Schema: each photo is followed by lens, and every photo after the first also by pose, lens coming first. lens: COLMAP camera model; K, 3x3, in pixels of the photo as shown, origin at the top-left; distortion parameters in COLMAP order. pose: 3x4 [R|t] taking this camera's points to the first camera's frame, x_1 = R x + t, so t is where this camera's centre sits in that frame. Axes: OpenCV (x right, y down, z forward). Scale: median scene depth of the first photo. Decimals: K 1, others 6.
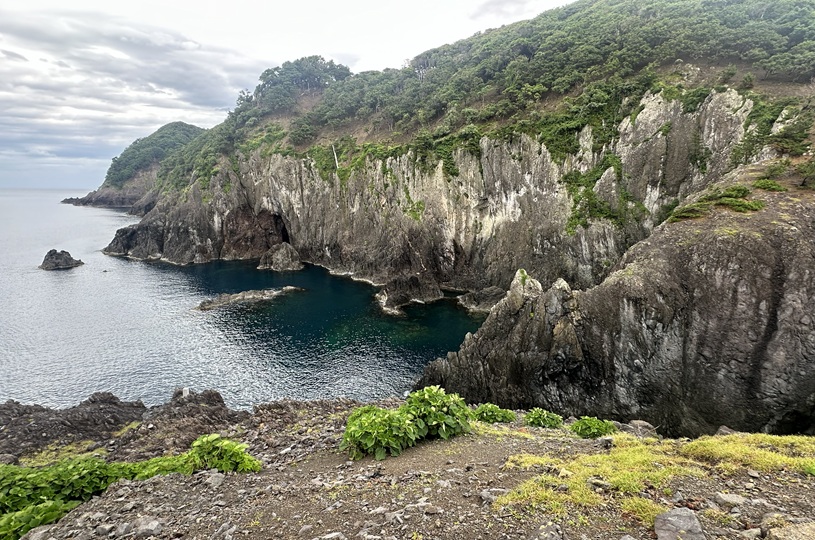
lens RADIAL K [[404.2, 0, 405.0], [0, 404.2, 271.1], [0, 0, 1]] dist [-0.004279, 0.000651]
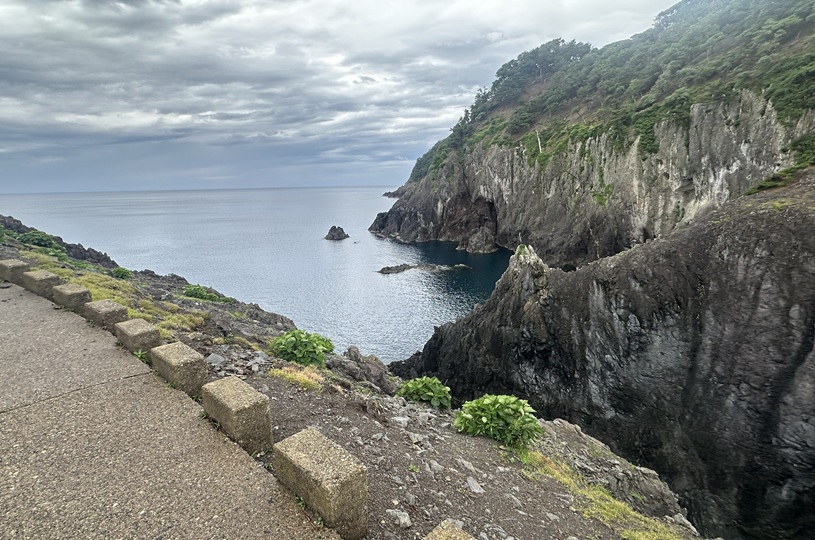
lens RADIAL K [[404.2, 0, 405.4], [0, 404.2, 269.2], [0, 0, 1]] dist [-0.004279, 0.000651]
pose [[0.793575, 0.098423, -0.600460, 0.256144], [-0.088494, 0.995007, 0.046140, 0.013534], [0.602003, 0.016522, 0.798323, 0.021372]]
